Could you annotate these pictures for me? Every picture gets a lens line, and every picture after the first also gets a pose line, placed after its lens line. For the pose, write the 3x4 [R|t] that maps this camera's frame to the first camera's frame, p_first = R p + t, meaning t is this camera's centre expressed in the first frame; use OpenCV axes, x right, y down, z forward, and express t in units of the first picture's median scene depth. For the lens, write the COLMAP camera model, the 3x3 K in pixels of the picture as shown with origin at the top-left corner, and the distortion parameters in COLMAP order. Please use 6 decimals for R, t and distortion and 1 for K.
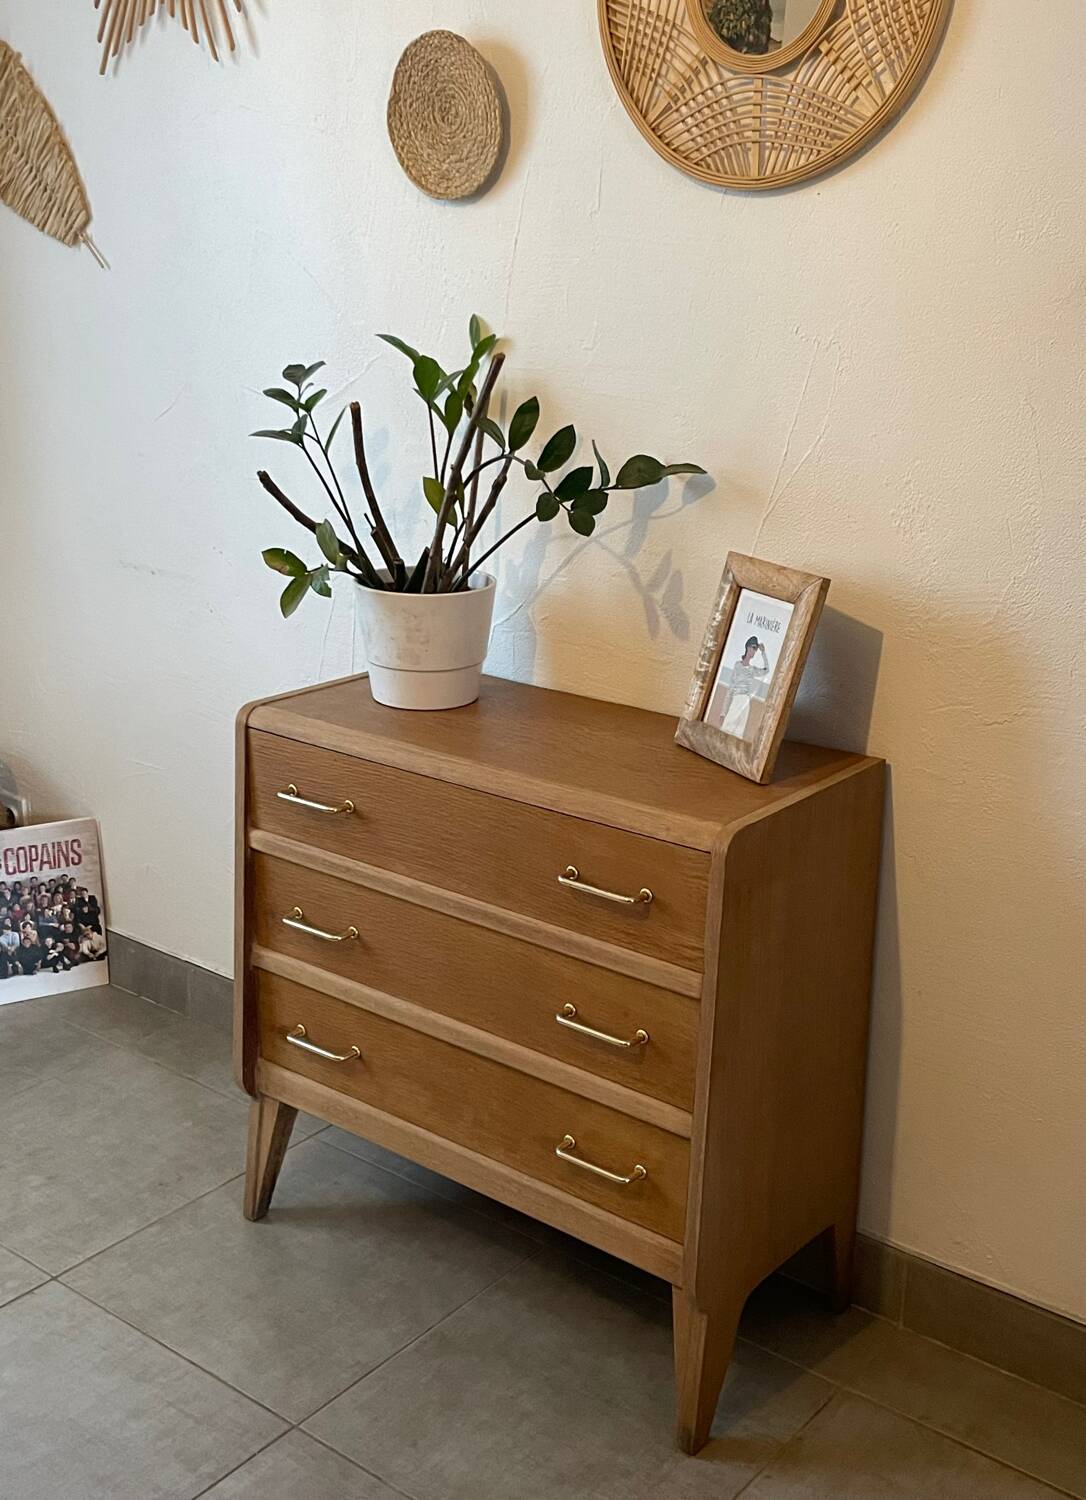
lens RADIAL K [[1654.1, 0, 570.1], [0, 1654.1, 747.4], [0, 0, 1]] dist [0.126763, -0.251728]
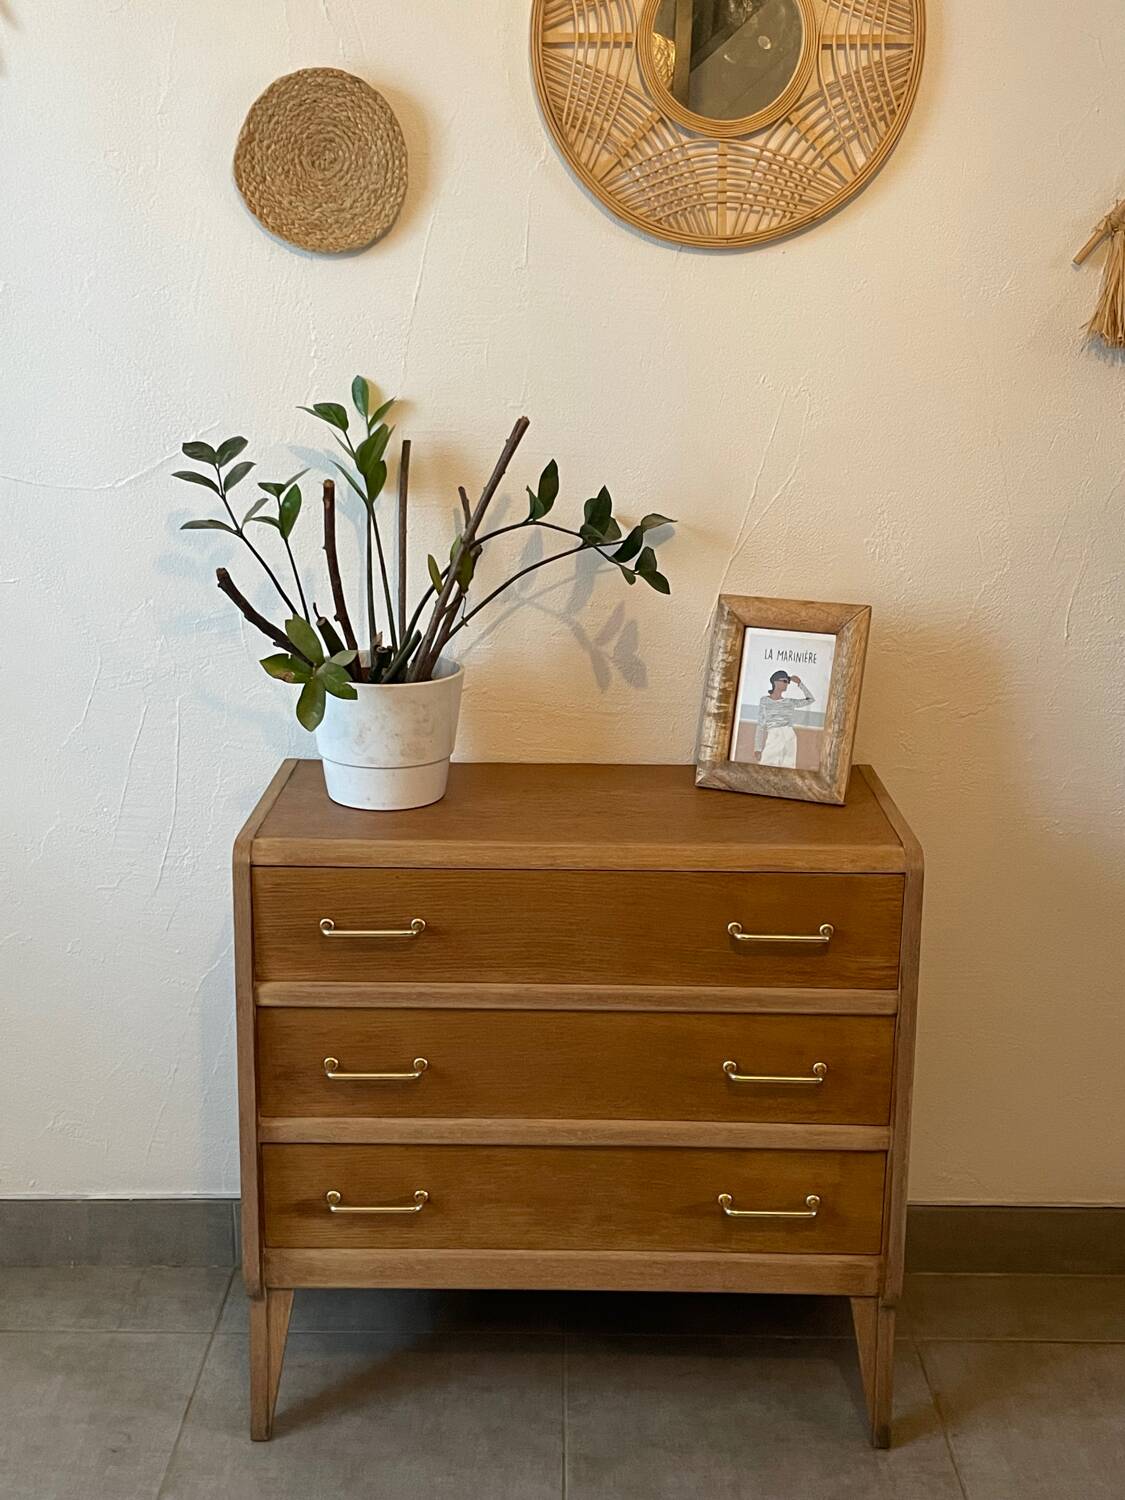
lens RADIAL K [[1644.1, 0, 561.0], [0, 1644.1, 743.7], [0, 0, 1]] dist [0.134353, -0.280207]
pose [[0.790018, -0.170045, 0.589031, -0.566389], [0.179902, 0.982769, 0.042424, -0.082777], [-0.586095, 0.072453, 0.806996, 0.221653]]
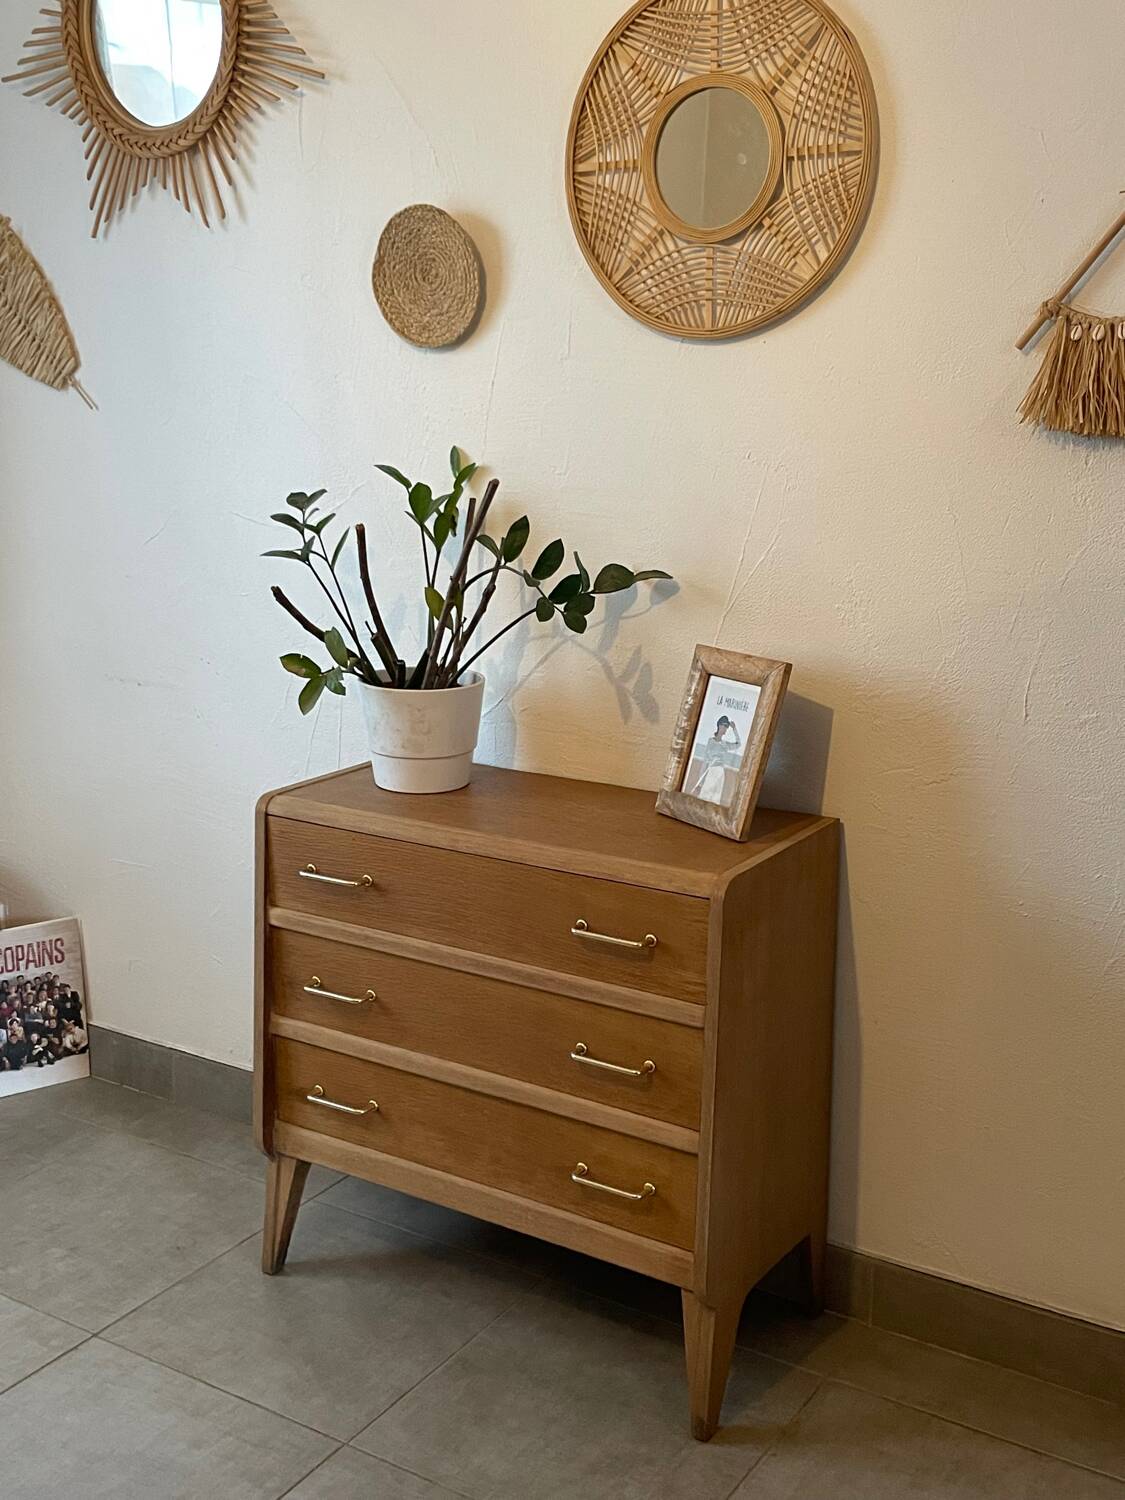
lens RADIAL K [[1649.4, 0, 569.2], [0, 1649.4, 758.0], [0, 0, 1]] dist [0.139298, -0.319723]
pose [[0.995183, -0.034226, 0.091861, -0.095000], [0.039926, 0.997342, -0.060948, 0.025915], [-0.089531, 0.064323, 0.993905, -0.123414]]
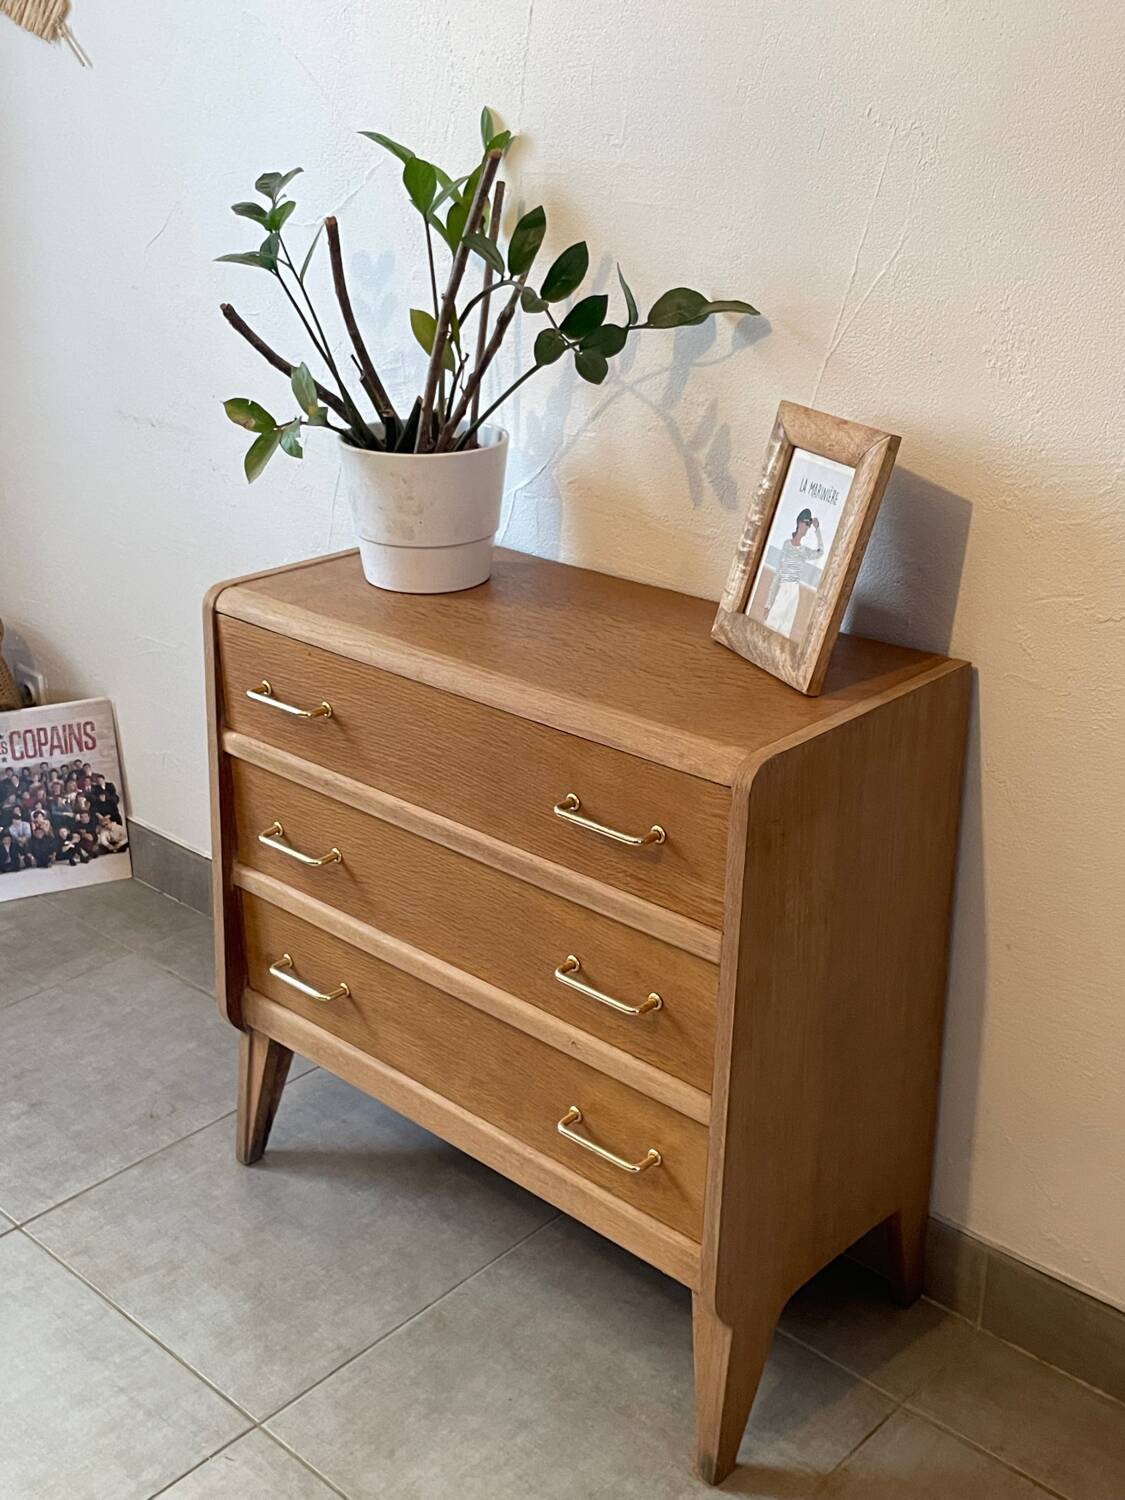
lens RADIAL K [[1660.8, 0, 574.8], [0, 1660.8, 737.5], [0, 0, 1]] dist [0.117933, -0.216305]
pose [[0.996339, 0.013273, -0.084448, 0.062611], [-0.005941, 0.996235, 0.086496, -0.023715], [0.085278, -0.085677, 0.992667, 0.165579]]
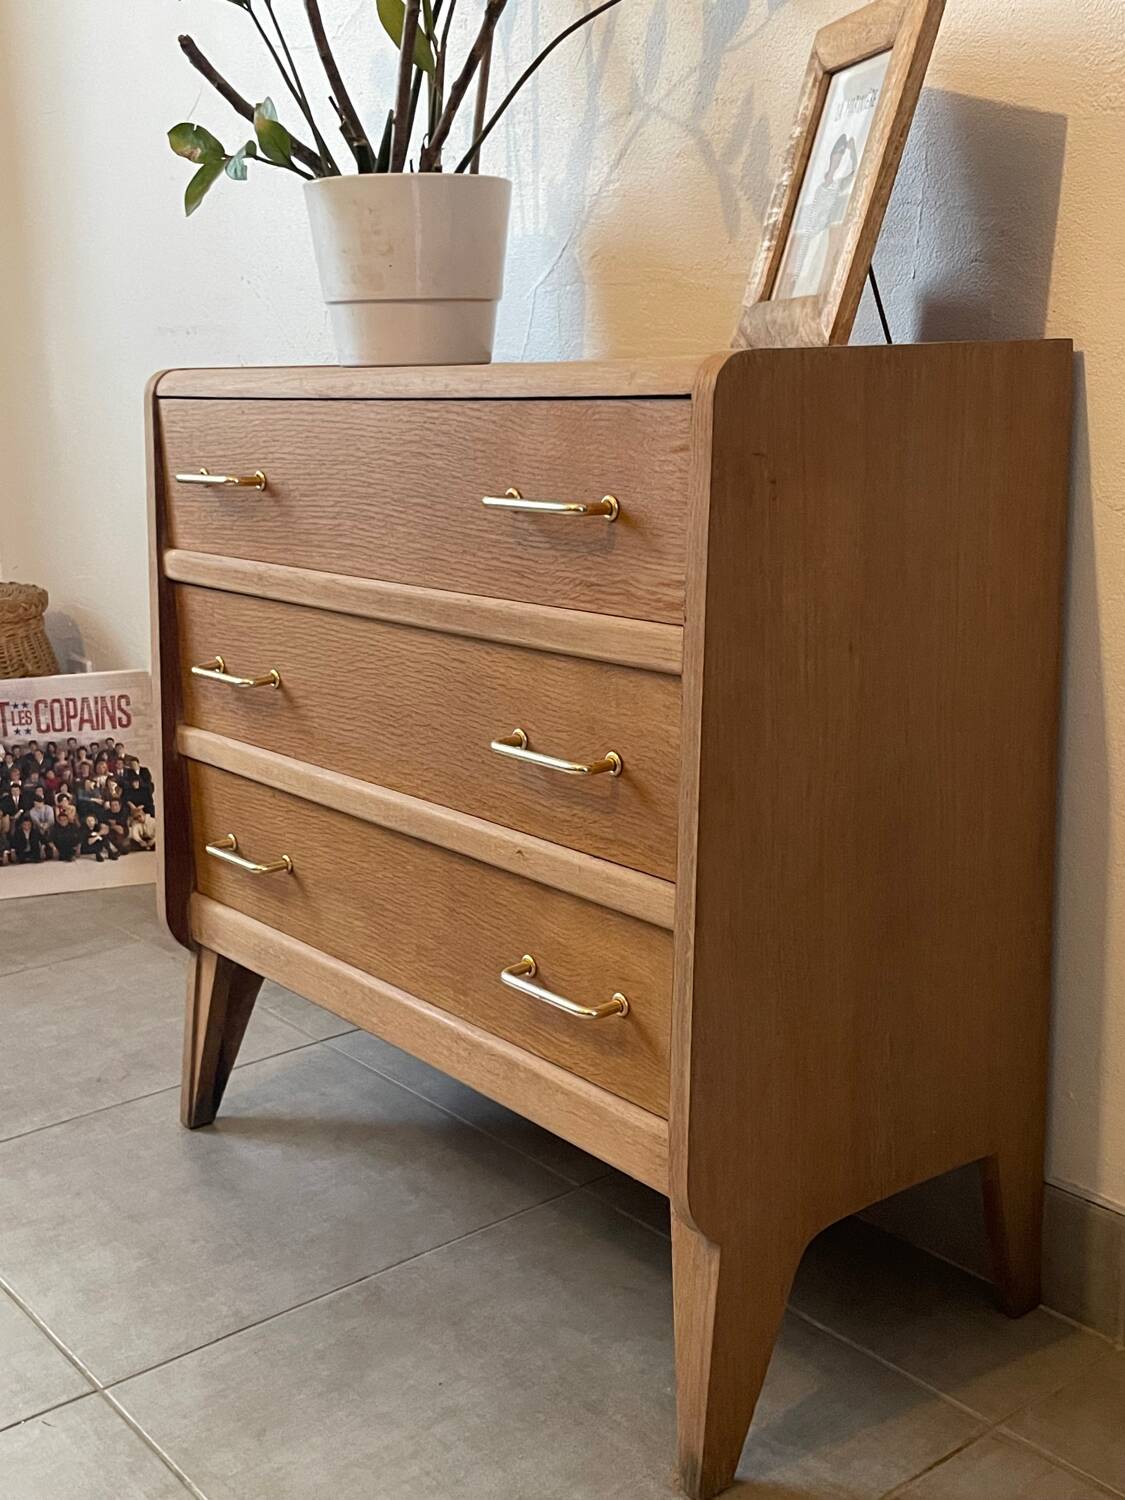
lens RADIAL K [[1664.0, 0, 565.0], [0, 1664.0, 741.3], [0, 0, 1]] dist [0.114550, -0.207395]
pose [[0.973273, 0.011385, -0.229369, 0.142355], [-0.028110, 0.997166, -0.069783, 0.181223], [0.227925, 0.074366, 0.970835, 0.363173]]
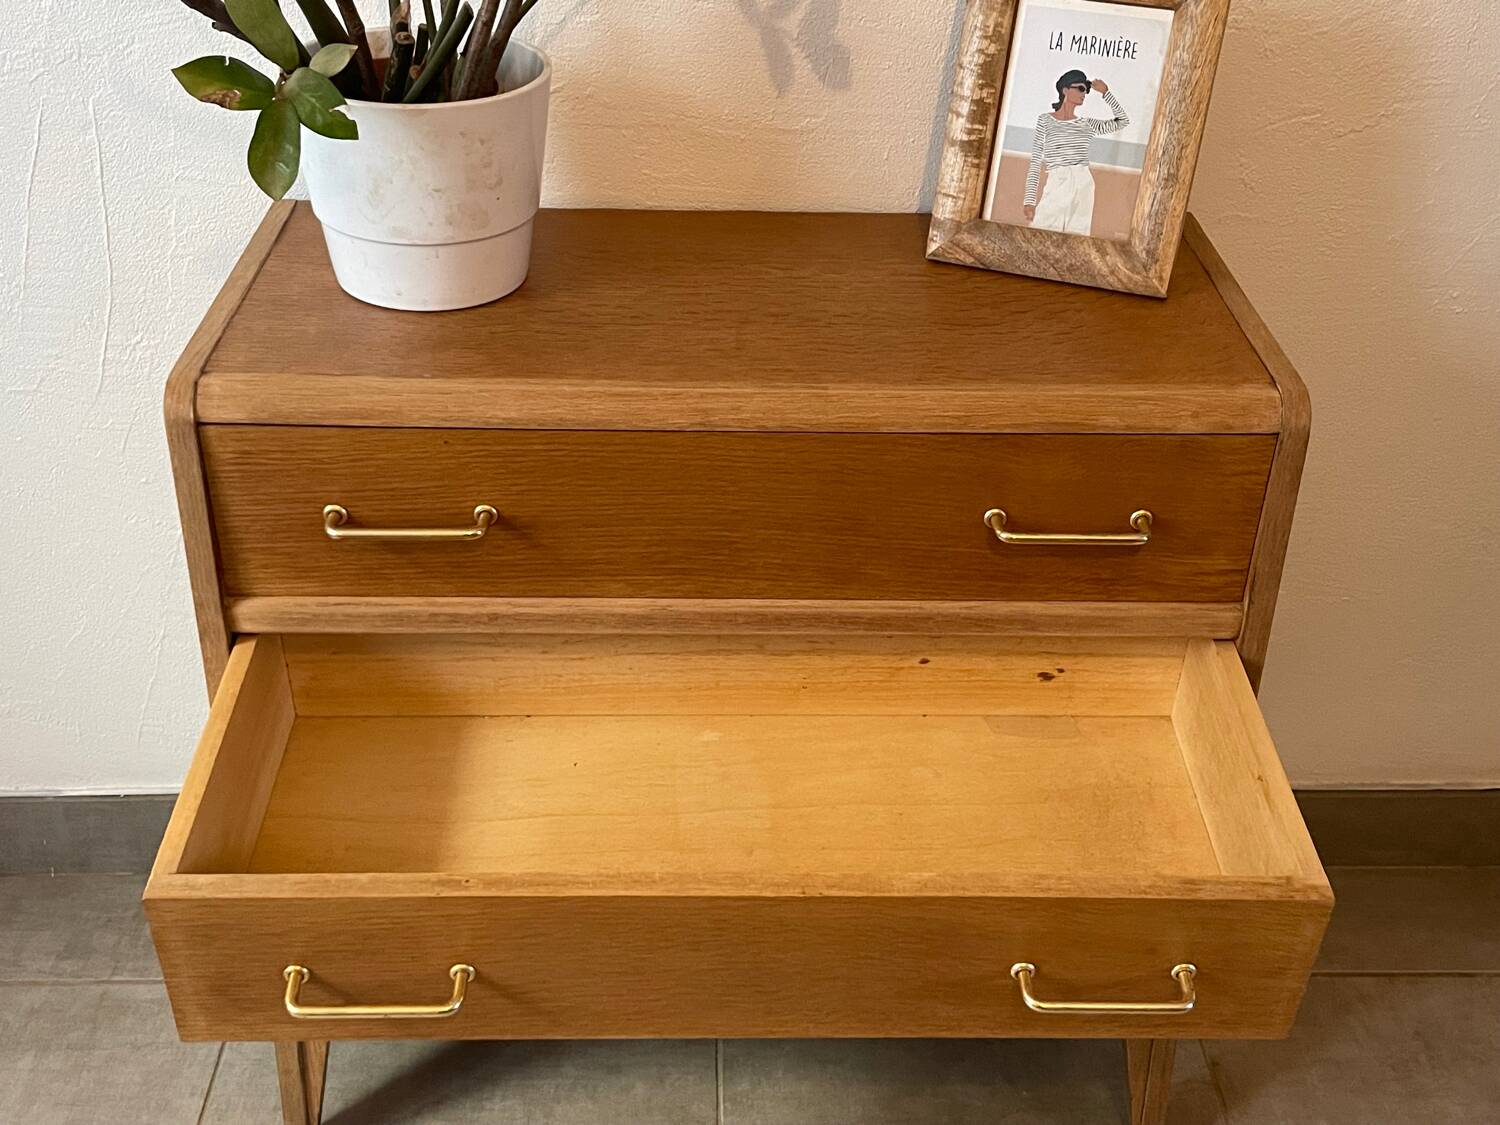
lens RADIAL K [[1660.8, 0, 762.2], [0, 1660.8, 531.0], [0, 0, 1]] dist [0.117933, -0.216305]
pose [[0.768115, -0.334134, 0.546217, -0.358831], [0.171835, 0.929324, 0.326847, -0.122172], [-0.616824, -0.157197, 0.771244, 0.499986]]
